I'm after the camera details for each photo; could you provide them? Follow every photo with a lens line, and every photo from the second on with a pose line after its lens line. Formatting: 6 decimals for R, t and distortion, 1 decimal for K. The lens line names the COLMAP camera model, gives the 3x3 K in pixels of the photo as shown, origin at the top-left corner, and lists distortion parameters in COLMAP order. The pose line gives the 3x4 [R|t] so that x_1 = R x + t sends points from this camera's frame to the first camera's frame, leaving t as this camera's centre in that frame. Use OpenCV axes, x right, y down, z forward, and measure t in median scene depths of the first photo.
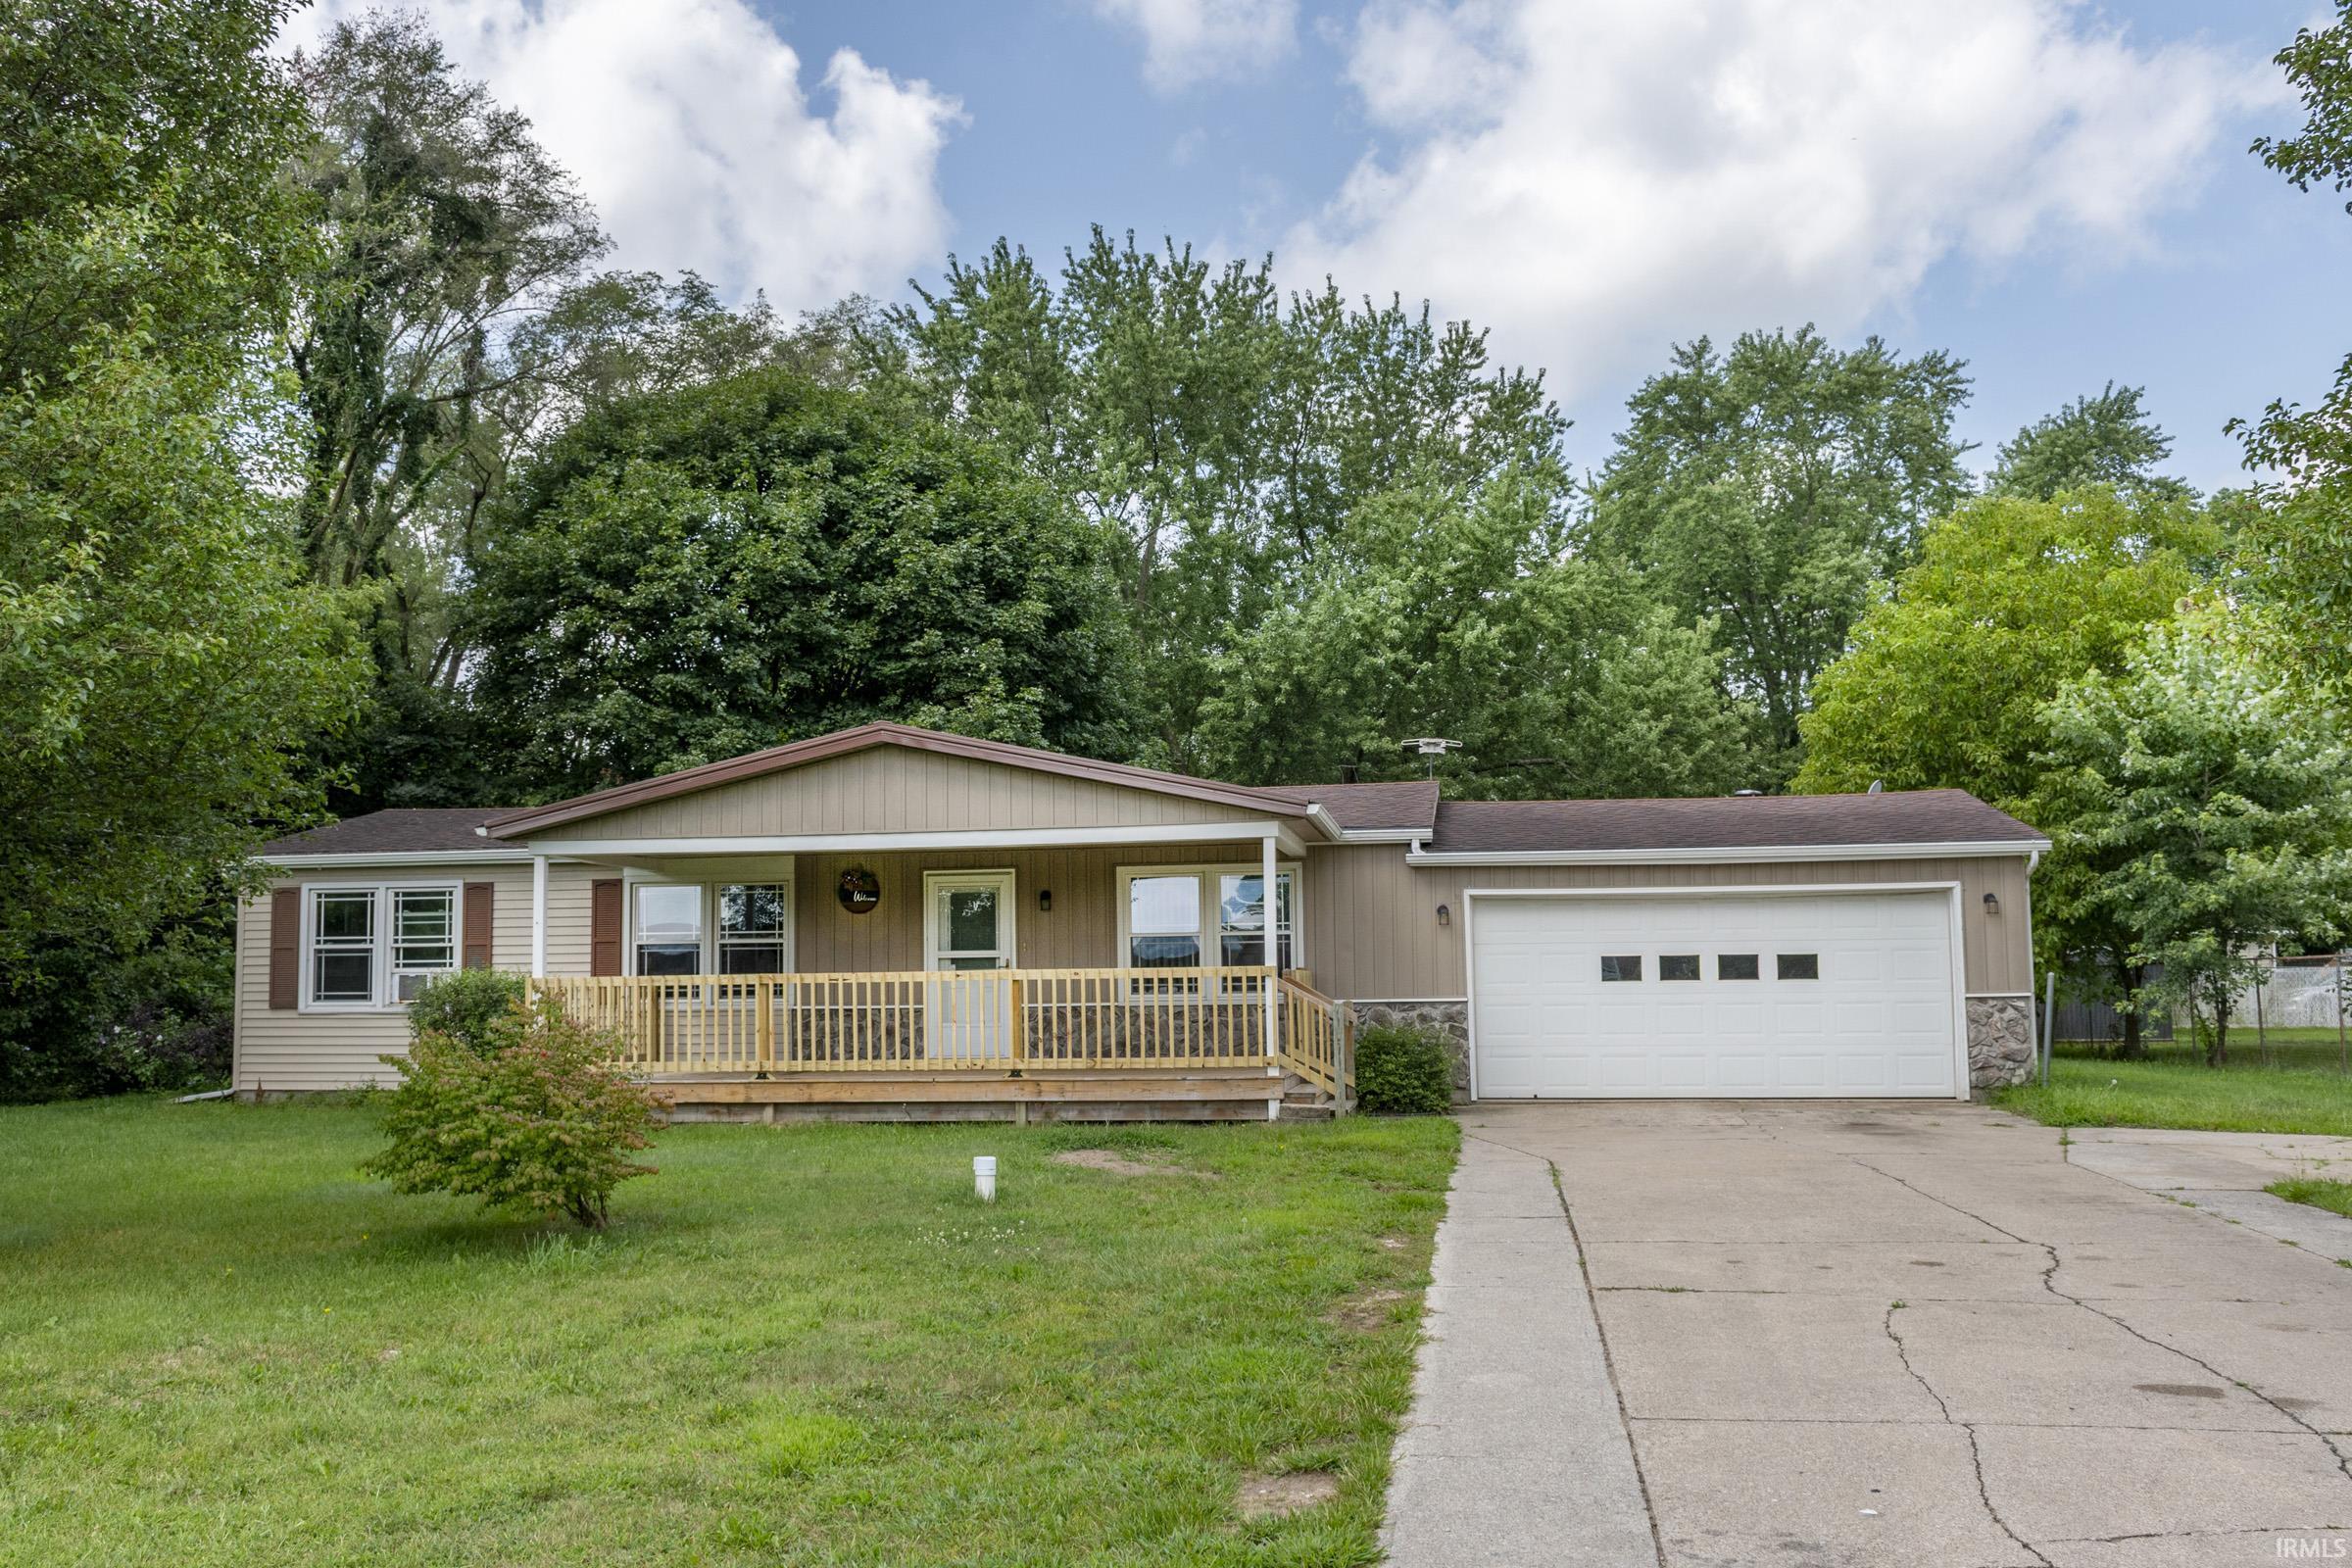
lens RADIAL K [[2119.3, 0, 1176.0], [0, 2119.3, 784.0], [0, 0, 1]] dist [-0.031212, 0.000137]
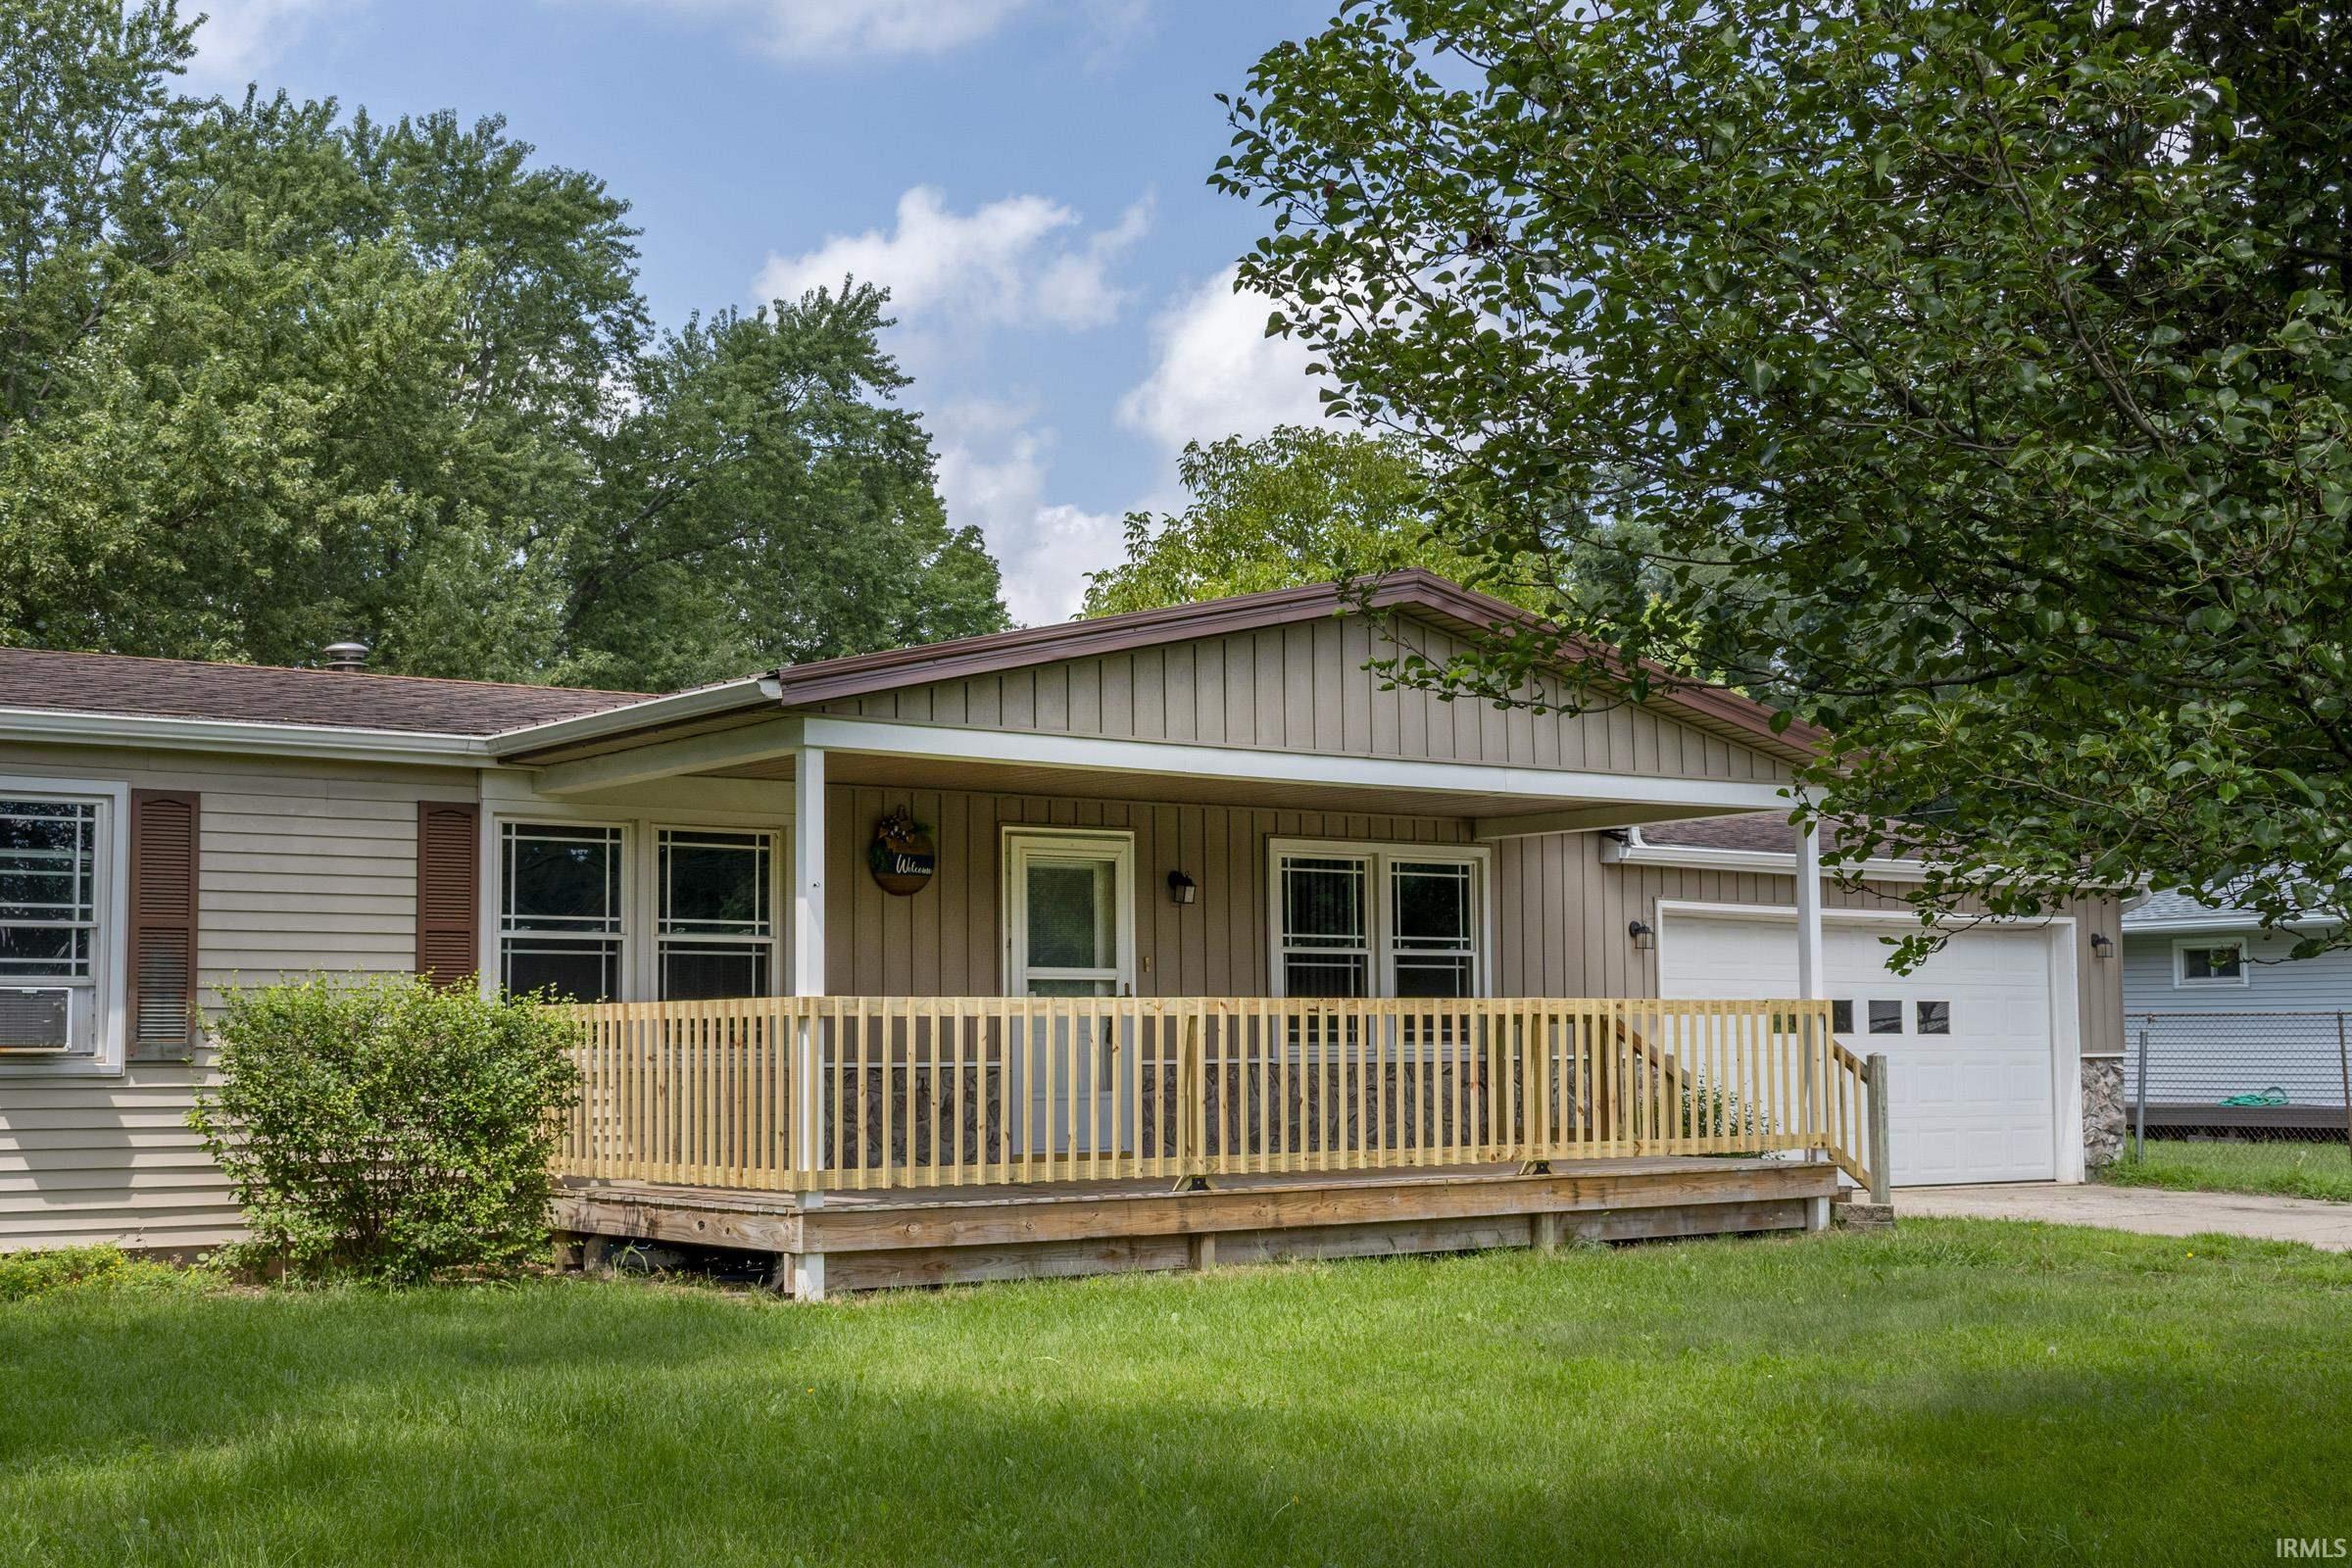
lens RADIAL K [[2979.7, 0, 1166.8], [0, 2979.7, 784.1], [0, 0, 1]] dist [-0.012173, 0.024780]
pose [[0.698019, 0.071737, 0.712477, -0.662581], [-0.070175, 0.997033, -0.031636, 0.052382], [-0.712632, -0.027916, 0.700982, 0.410824]]
